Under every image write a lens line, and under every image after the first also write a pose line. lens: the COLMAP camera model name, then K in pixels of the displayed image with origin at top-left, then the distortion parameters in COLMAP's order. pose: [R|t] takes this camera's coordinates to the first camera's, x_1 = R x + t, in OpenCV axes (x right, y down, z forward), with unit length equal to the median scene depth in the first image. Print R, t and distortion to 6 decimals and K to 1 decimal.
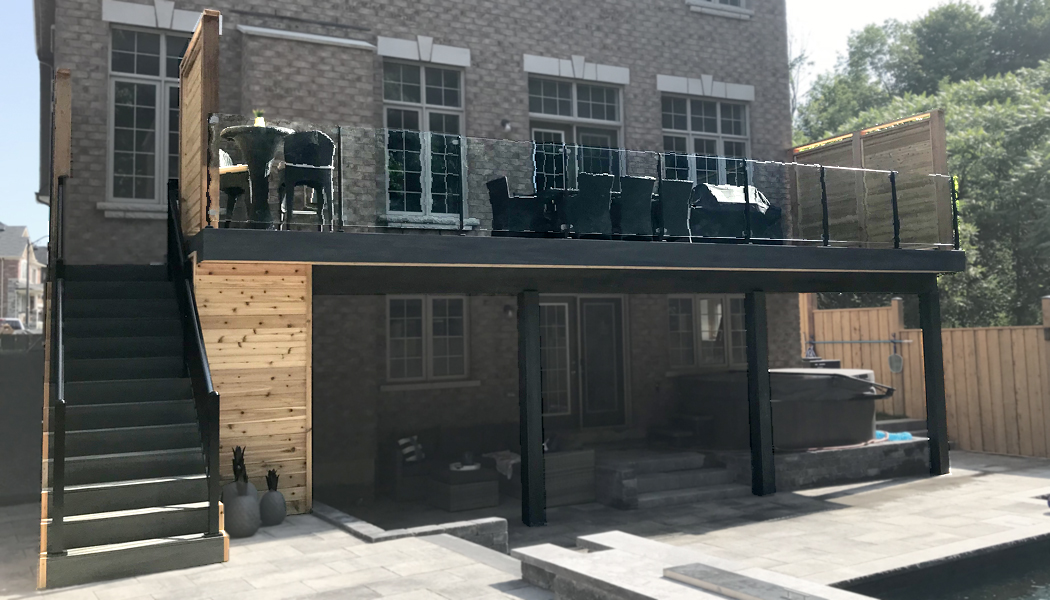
lens RADIAL K [[881.2, 0, 462.5], [0, 881.2, 251.0], [0, 0, 1]] dist [-0.003632, 0.009501]
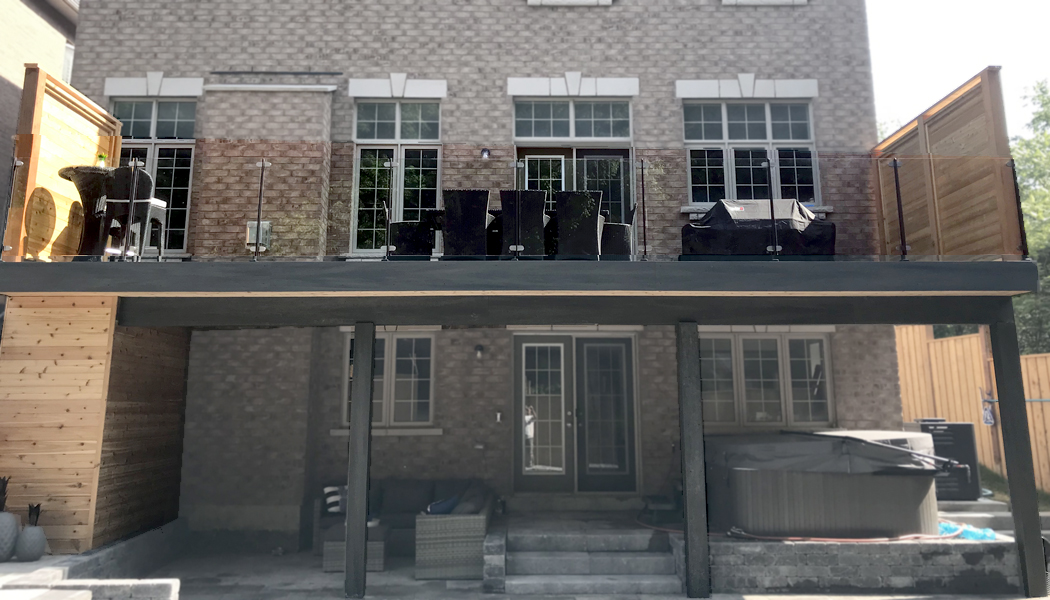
lens RADIAL K [[820.4, 0, 526.1], [0, 820.4, 209.8], [0, 0, 1]] dist [0.009635, -0.007128]
pose [[0.908229, -0.074361, -0.411814, 0.441981], [0.020261, 0.990745, -0.134213, 0.036180], [0.417983, 0.113553, 0.901330, 0.230439]]
